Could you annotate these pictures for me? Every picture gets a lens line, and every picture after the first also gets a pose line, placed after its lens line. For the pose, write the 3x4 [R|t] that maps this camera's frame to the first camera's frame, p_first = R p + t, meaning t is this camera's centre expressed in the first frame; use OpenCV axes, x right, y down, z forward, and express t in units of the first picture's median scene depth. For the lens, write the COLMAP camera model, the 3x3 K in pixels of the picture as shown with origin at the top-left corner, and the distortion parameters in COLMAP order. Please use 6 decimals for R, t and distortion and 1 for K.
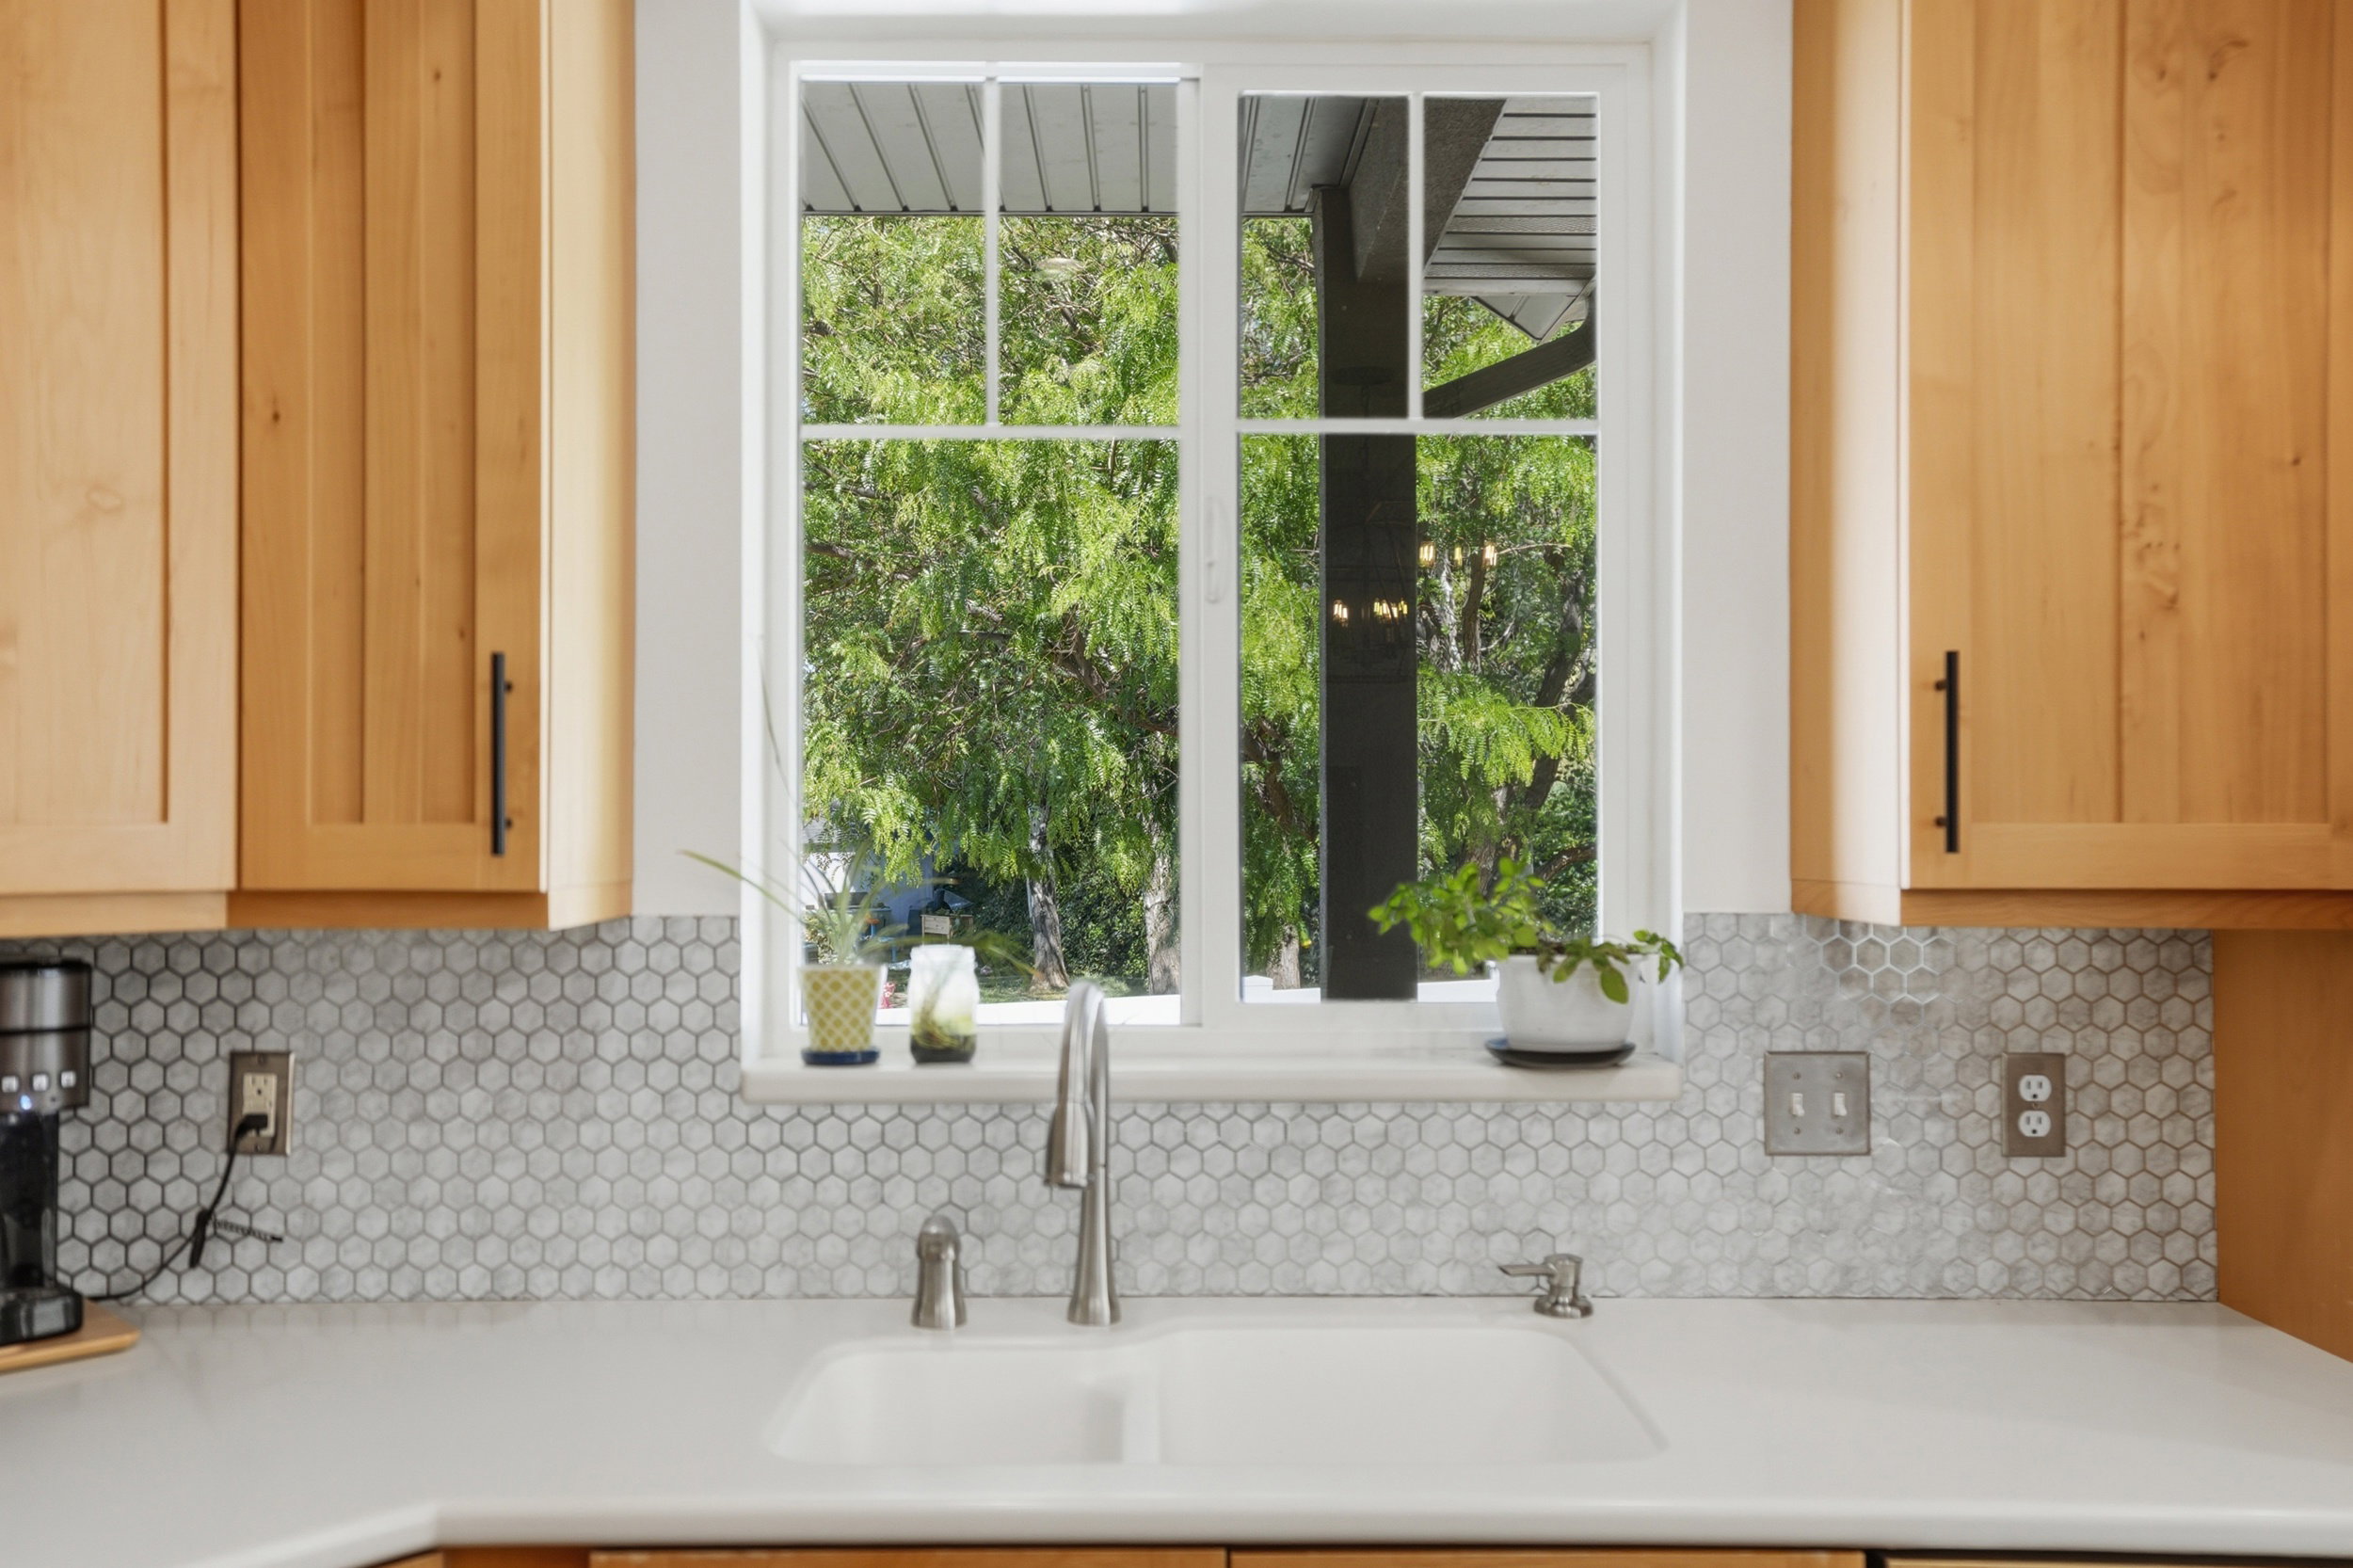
lens RADIAL K [[1938.4, 0, 1178.0], [0, 1938.4, 794.3], [0, 0, 1]] dist [0.020711, 0.005696]
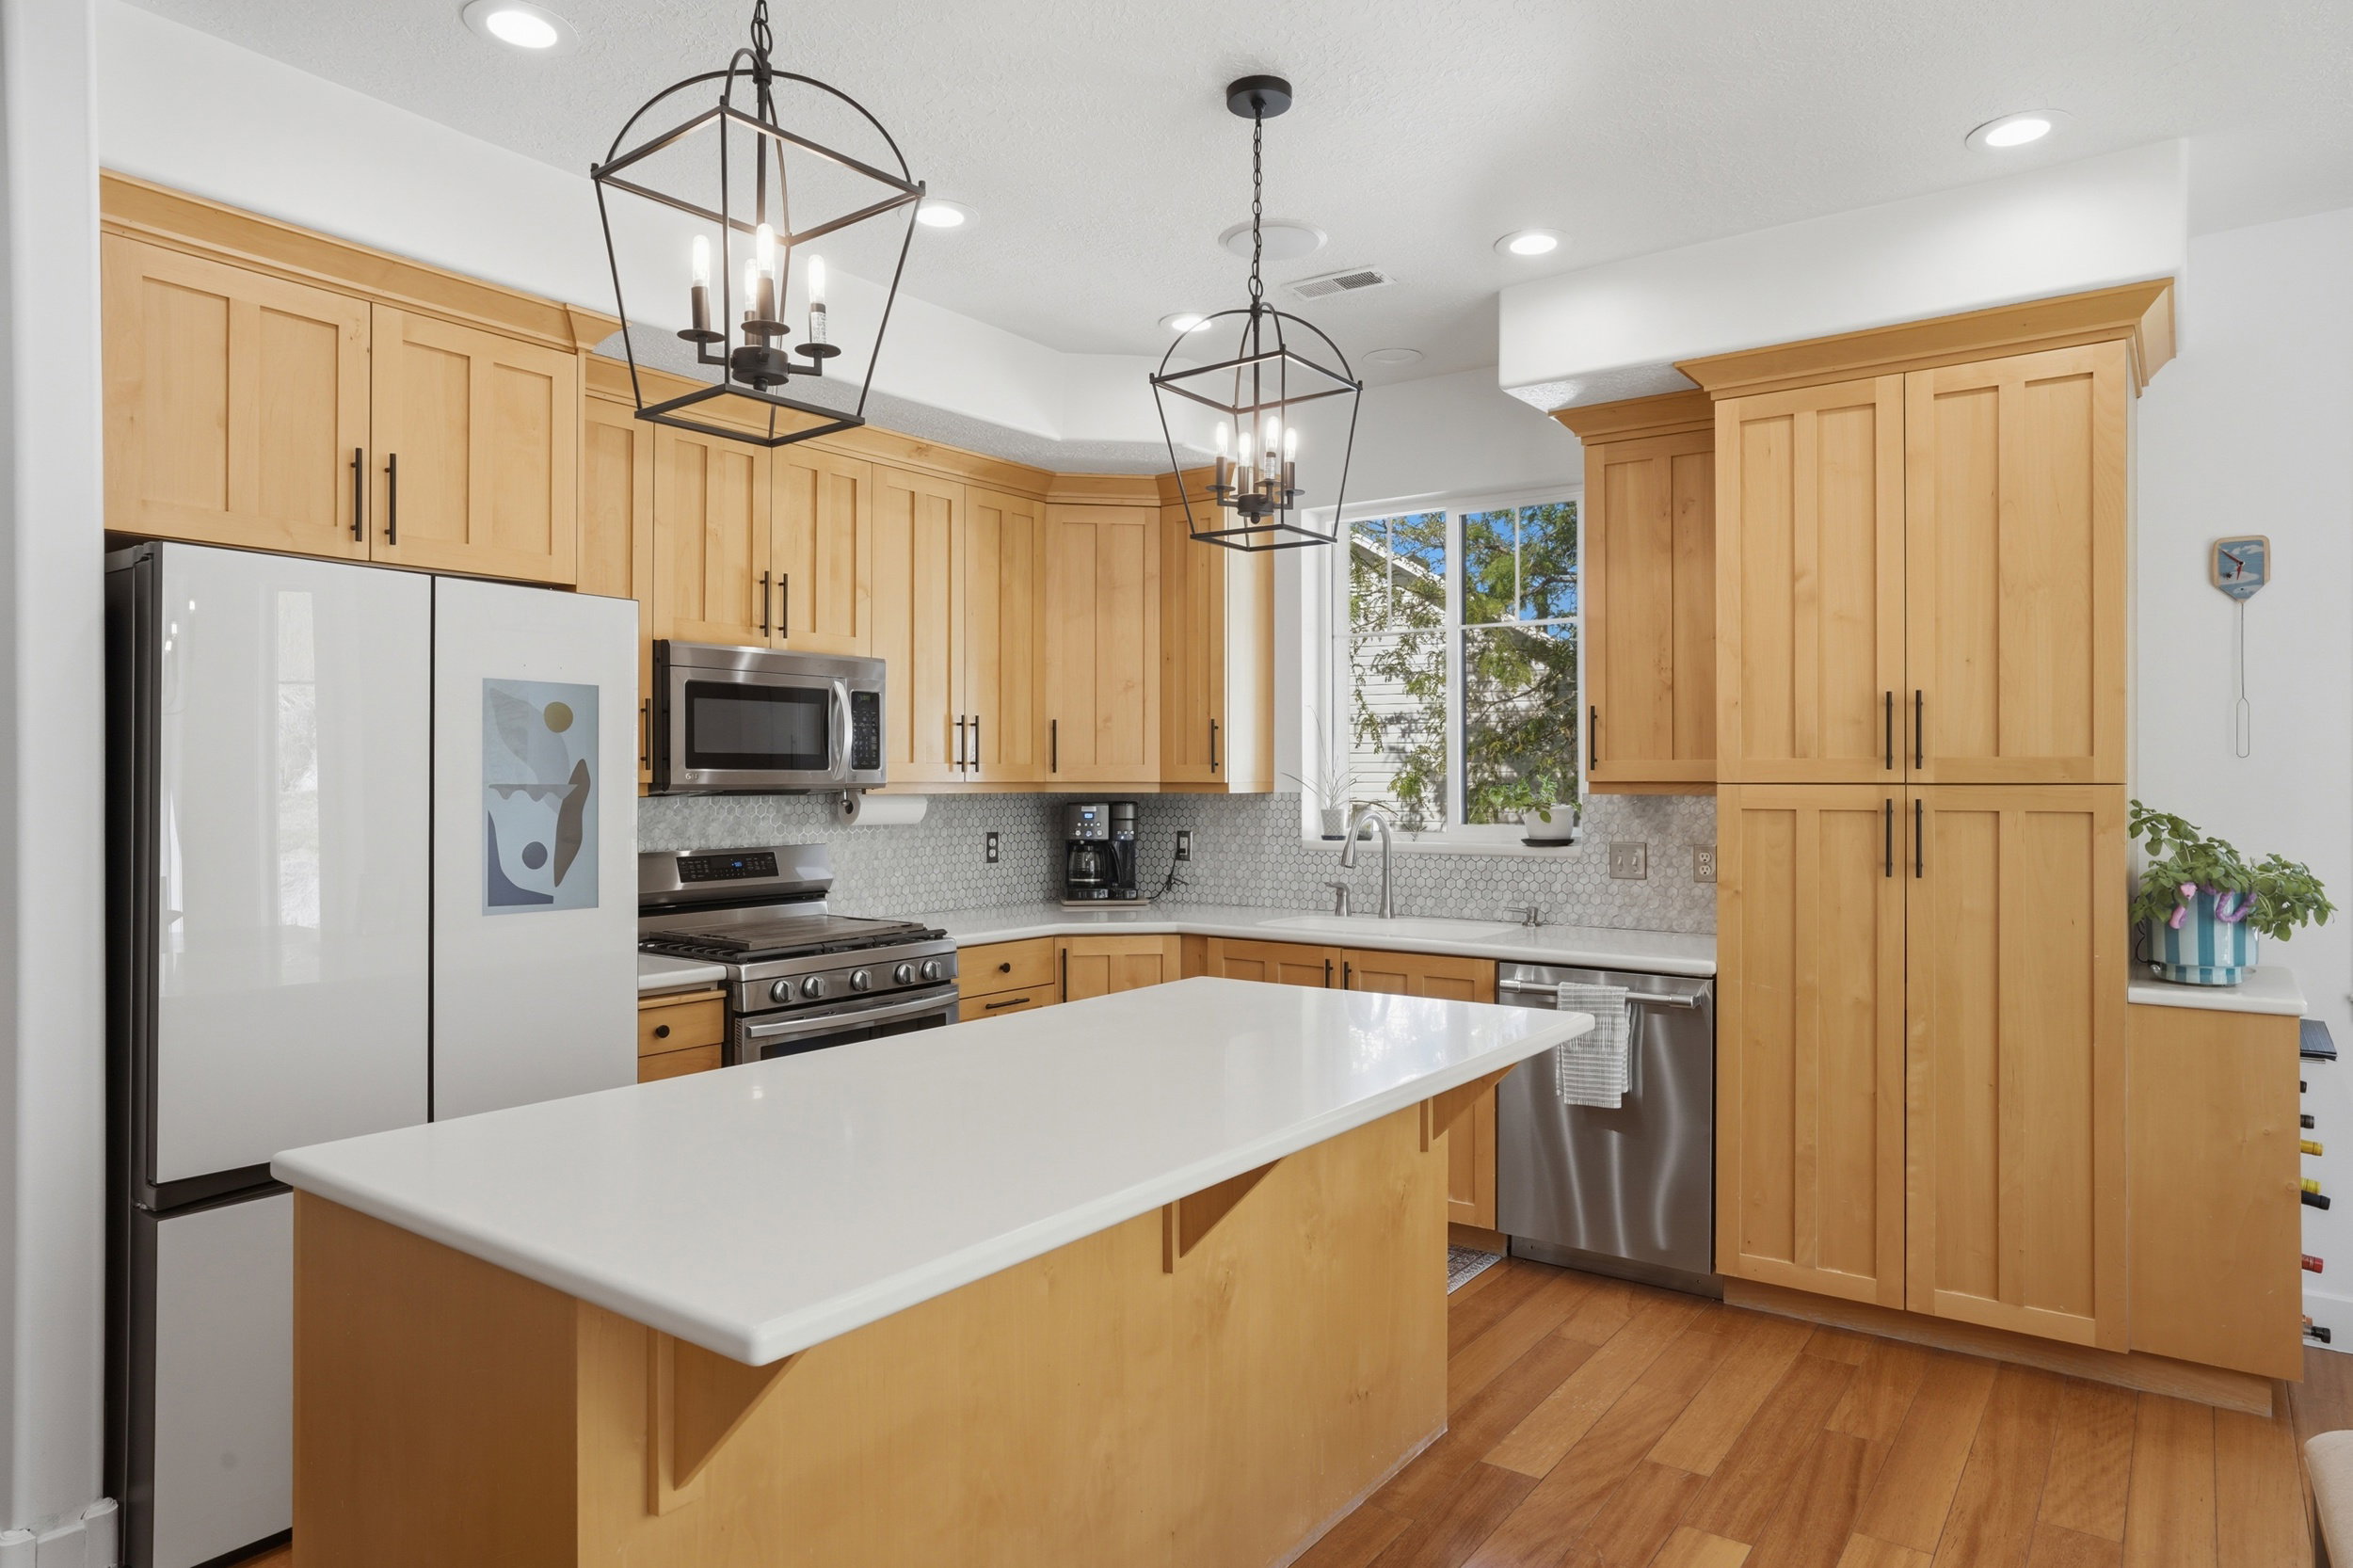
lens RADIAL K [[1427.4, 0, 1184.7], [0, 1427.4, 775.0], [0, 0, 1]] dist [-0.009409, -0.001113]
pose [[0.802547, -0.004361, -0.596574, 1.049750], [0.010618, 0.999919, 0.006974, 0.013457], [0.596495, -0.011931, 0.802528, -1.044964]]
